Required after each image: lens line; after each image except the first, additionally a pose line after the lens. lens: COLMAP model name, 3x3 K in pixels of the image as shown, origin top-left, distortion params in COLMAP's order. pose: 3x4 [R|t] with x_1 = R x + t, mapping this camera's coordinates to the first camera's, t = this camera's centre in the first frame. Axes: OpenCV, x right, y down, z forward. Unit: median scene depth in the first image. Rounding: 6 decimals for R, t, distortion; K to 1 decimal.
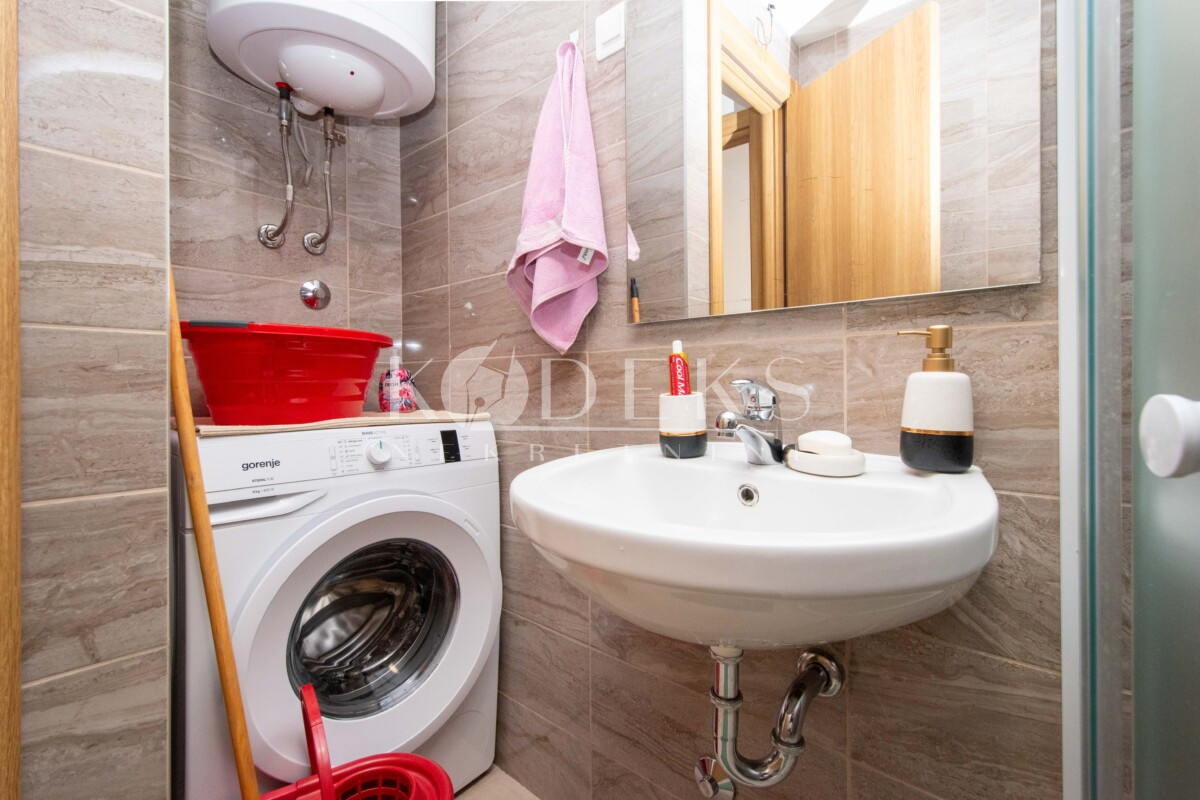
lens RADIAL K [[534.9, 0, 623.7], [0, 534.9, 382.5], [0, 0, 1]] dist [0.000242, 0.000014]
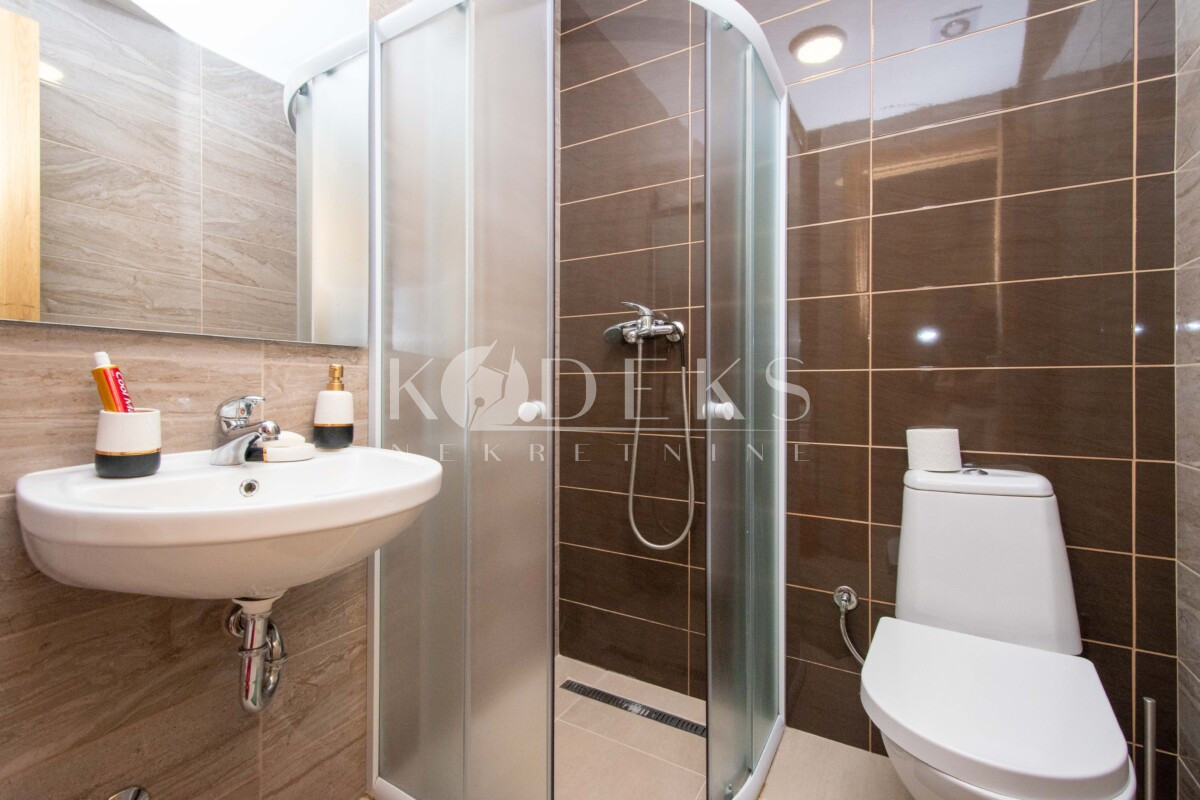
lens RADIAL K [[534.9, 0, 601.4], [0, 534.9, 395.1], [0, 0, 1]] dist [0.000242, 0.000014]
pose [[-0.144922, -0.001442, 0.989442, -1.102841], [-0.002232, 0.999997, 0.001131, -0.007864], [-0.989440, -0.002044, -0.144925, 0.341444]]
